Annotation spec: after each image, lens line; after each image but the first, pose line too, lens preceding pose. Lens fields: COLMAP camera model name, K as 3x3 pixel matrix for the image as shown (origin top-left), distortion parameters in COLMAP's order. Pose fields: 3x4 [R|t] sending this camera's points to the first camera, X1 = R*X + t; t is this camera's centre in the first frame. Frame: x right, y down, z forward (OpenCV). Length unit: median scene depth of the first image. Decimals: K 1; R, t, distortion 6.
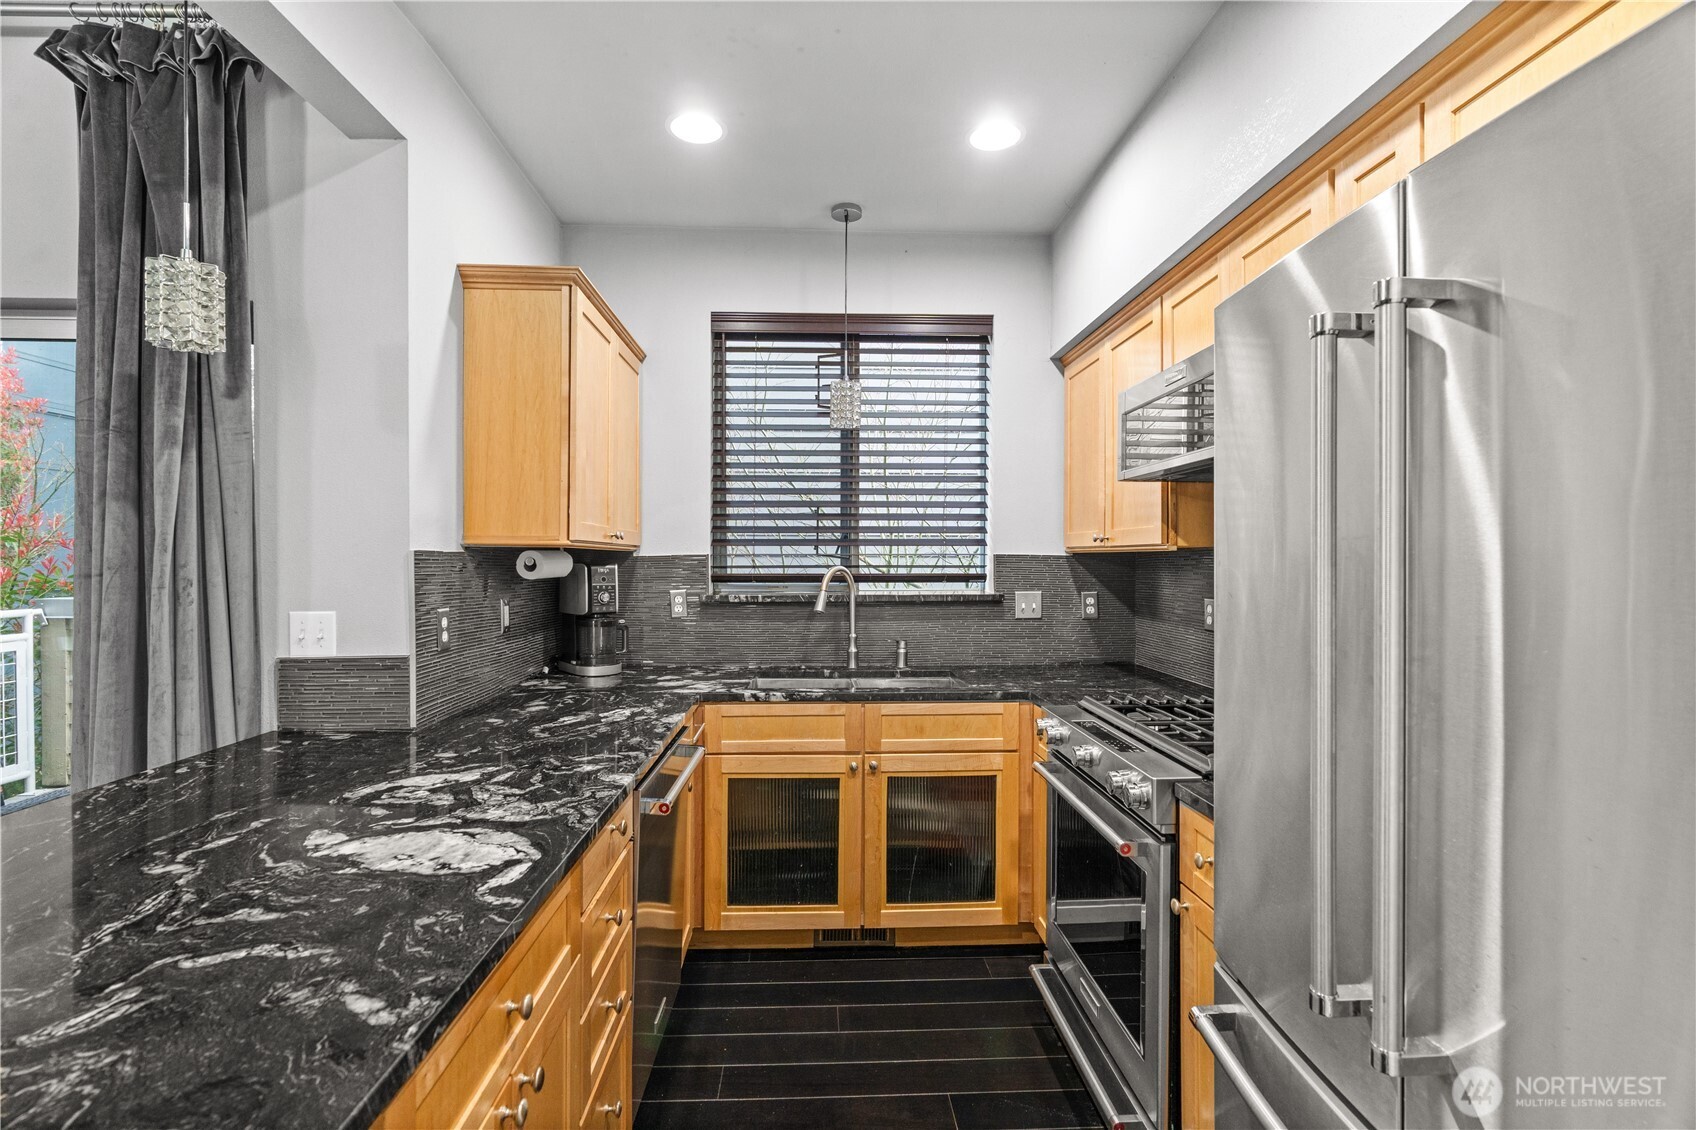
lens RADIAL K [[772.7, 0, 844.2], [0, 772.7, 561.4], [0, 0, 1]] dist [-0.011012, 0.005851]
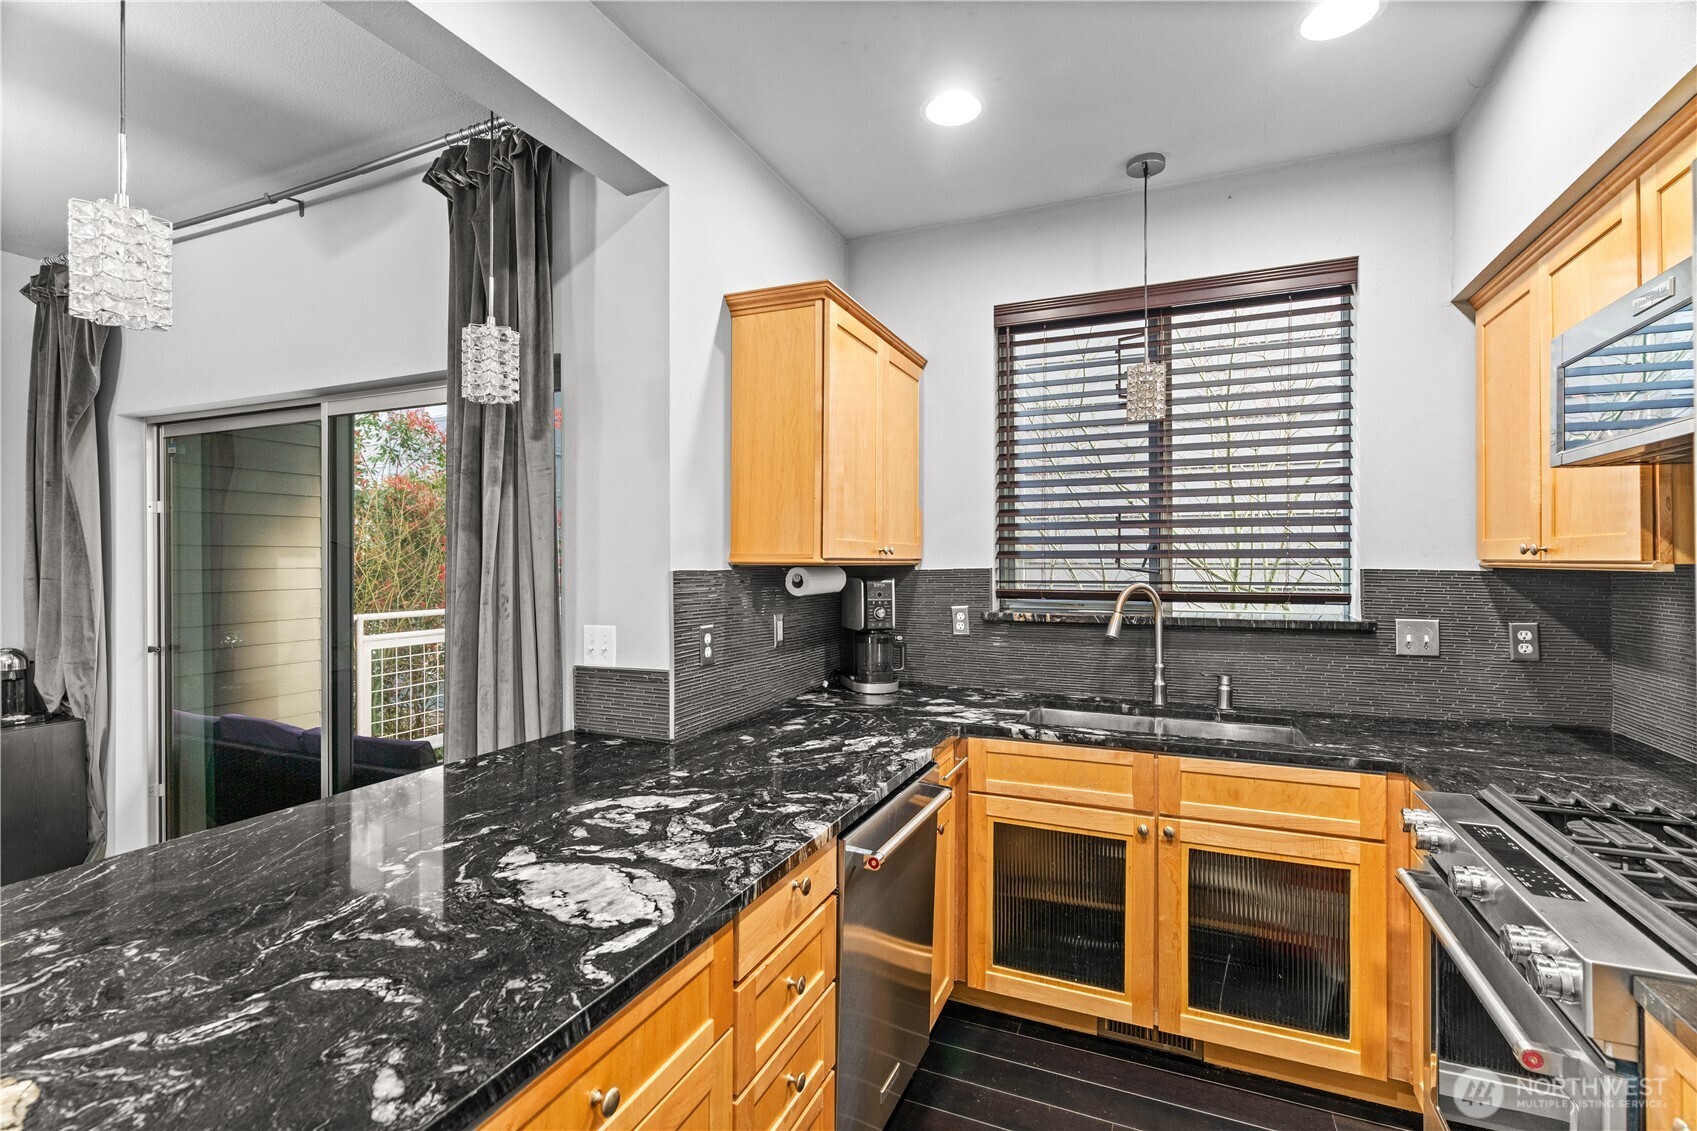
lens RADIAL K [[773.1, 0, 838.1], [0, 773.1, 554.6], [0, 0, 1]] dist [-0.011012, 0.005851]
pose [[0.896947, -0.004548, -0.442114, 0.084832], [-0.000303, 0.999941, -0.010901, -0.019103], [0.442138, 0.009911, 0.896892, 0.114439]]
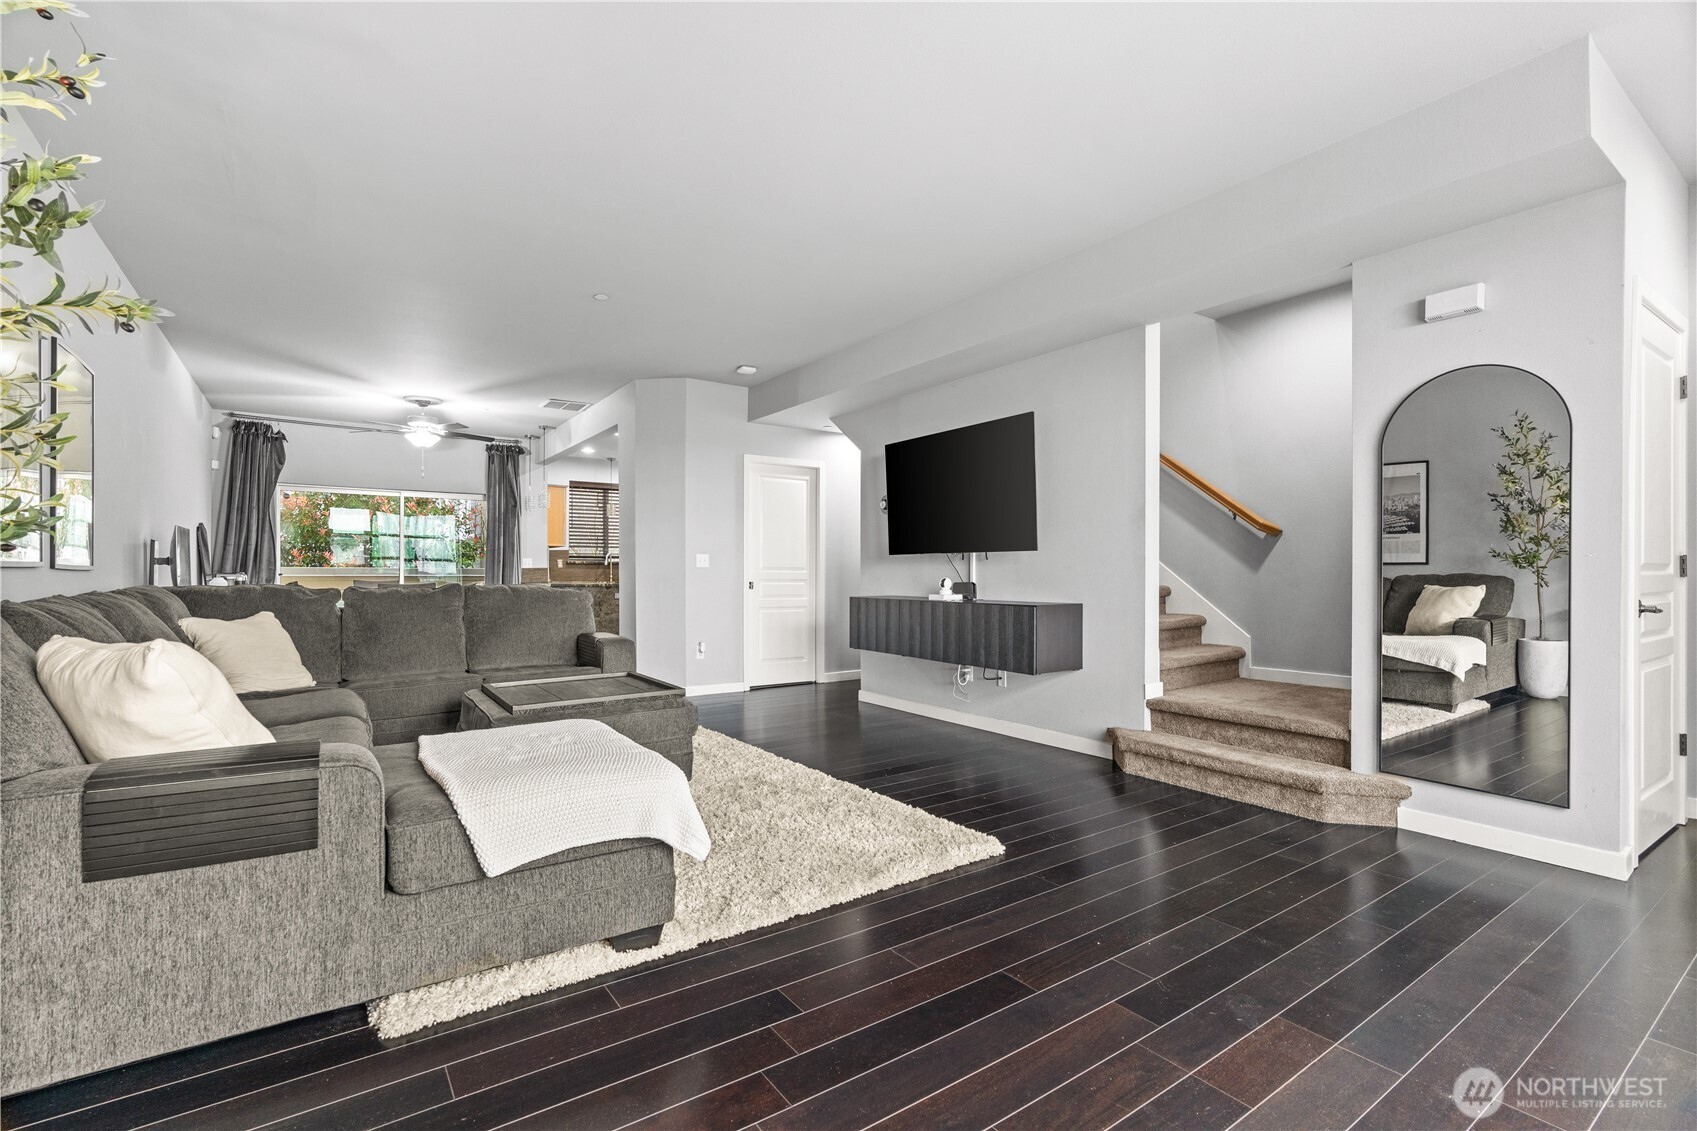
lens RADIAL K [[773.1, 0, 842.2], [0, 773.1, 572.9], [0, 0, 1]] dist [-0.011012, 0.005851]
pose [[0.849156, 0.005207, 0.528116, -1.213106], [-0.004149, 0.999986, -0.003189, 0.127752], [-0.528125, 0.000517, 0.849166, -3.286340]]
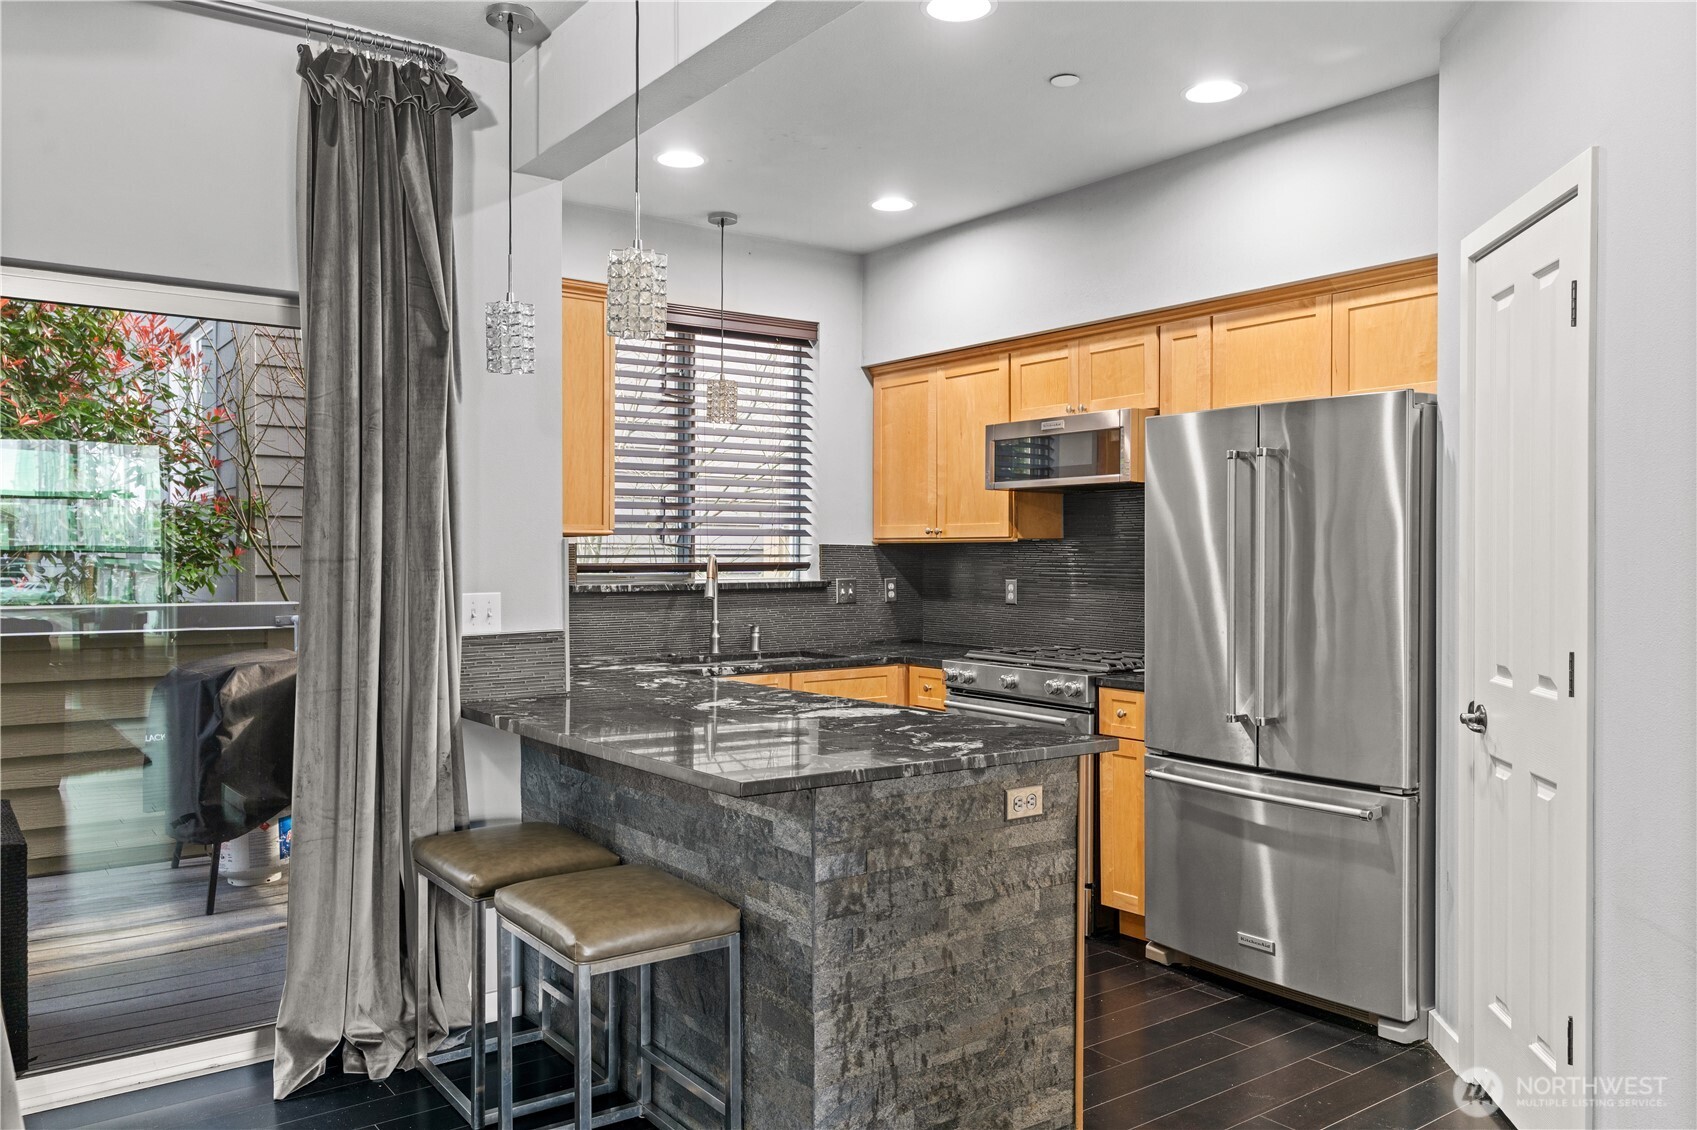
lens RADIAL K [[1251.0, 0, 848.7], [0, 1251.0, 568.9], [0, 0, 1]] dist [-0.003978, -0.006092]
pose [[0.828723, -0.007177, 0.559613, -0.957439], [0.001597, 0.999944, 0.010460, 0.008578], [-0.559657, -0.007775, 0.828688, -0.604379]]
